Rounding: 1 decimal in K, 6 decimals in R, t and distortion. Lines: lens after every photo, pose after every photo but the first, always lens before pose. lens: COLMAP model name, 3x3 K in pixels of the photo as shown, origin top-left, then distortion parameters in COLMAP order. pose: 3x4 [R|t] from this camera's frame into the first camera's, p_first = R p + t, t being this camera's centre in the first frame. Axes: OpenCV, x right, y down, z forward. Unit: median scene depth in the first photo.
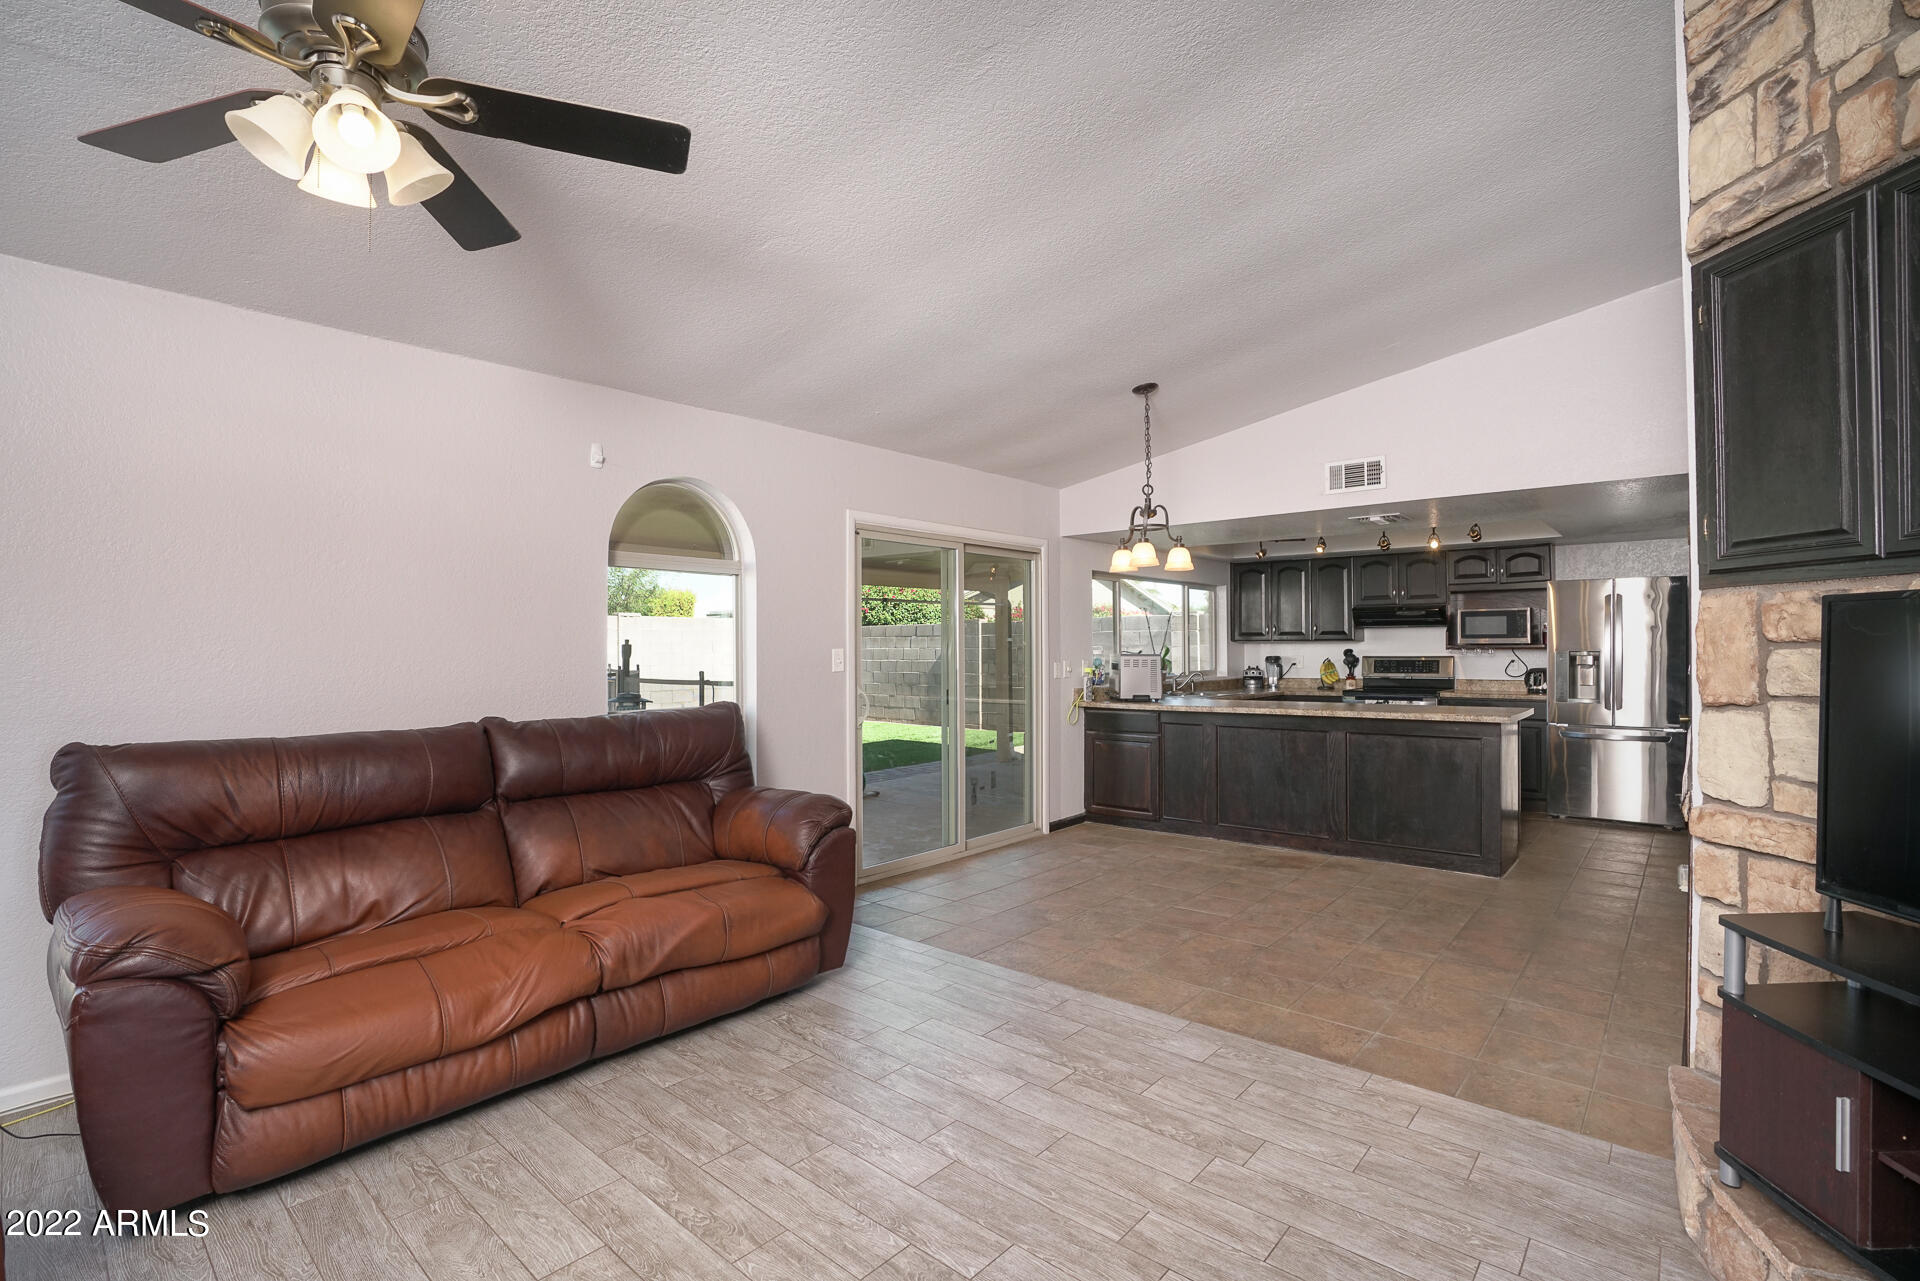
lens RADIAL K [[879.0, 0, 964.5], [0, 879.0, 633.8], [0, 0, 1]] dist [-0.051575, 0.006430]
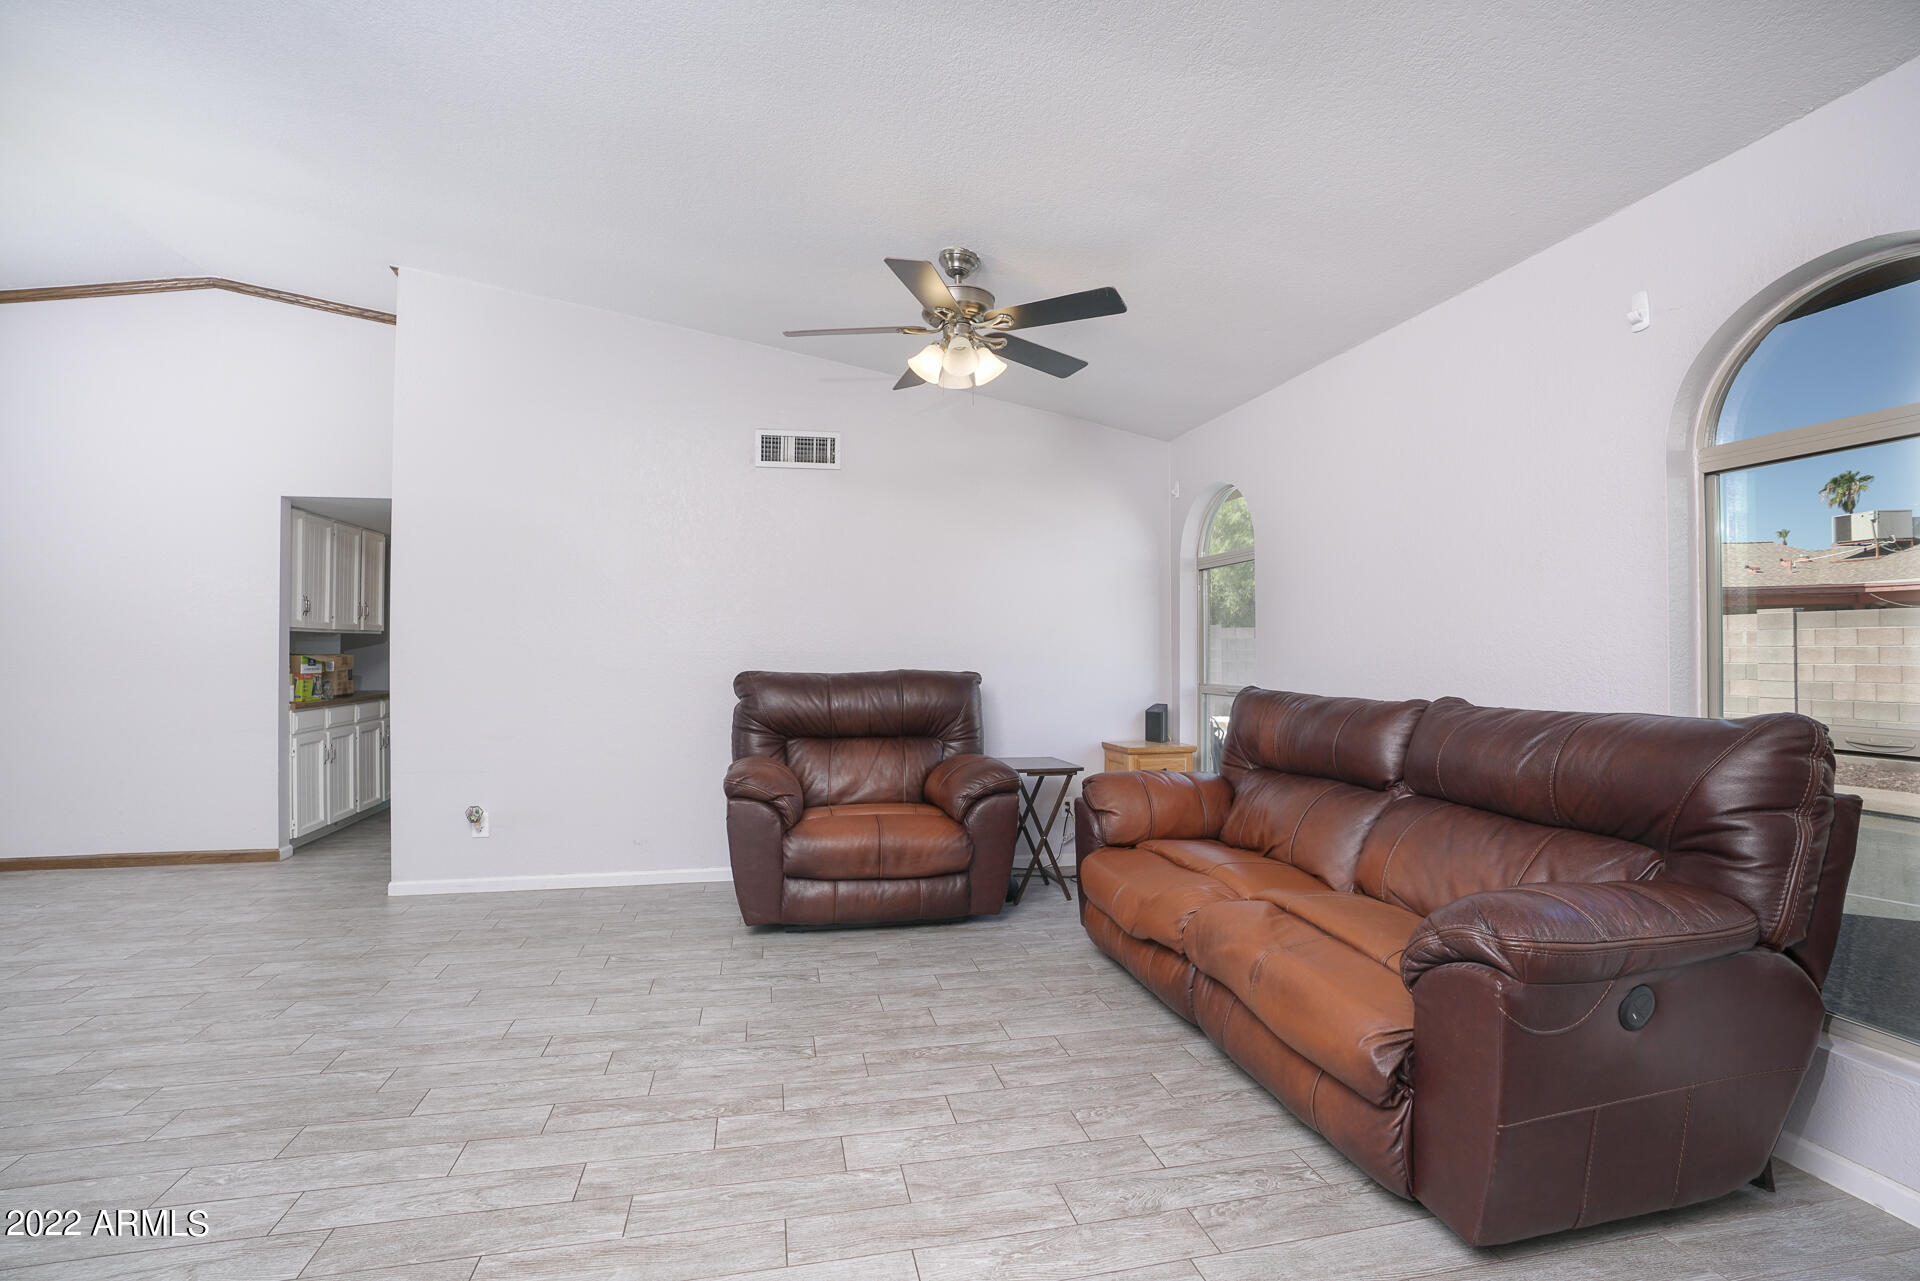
lens RADIAL K [[879.0, 0, 975.6], [0, 879.0, 646.7], [0, 0, 1]] dist [-0.051575, 0.006430]
pose [[-0.591149, -0.003093, -0.806556, 1.284018], [0.017478, 0.999709, -0.016644, 0.135674], [0.806373, -0.023936, -0.590923, 3.286670]]
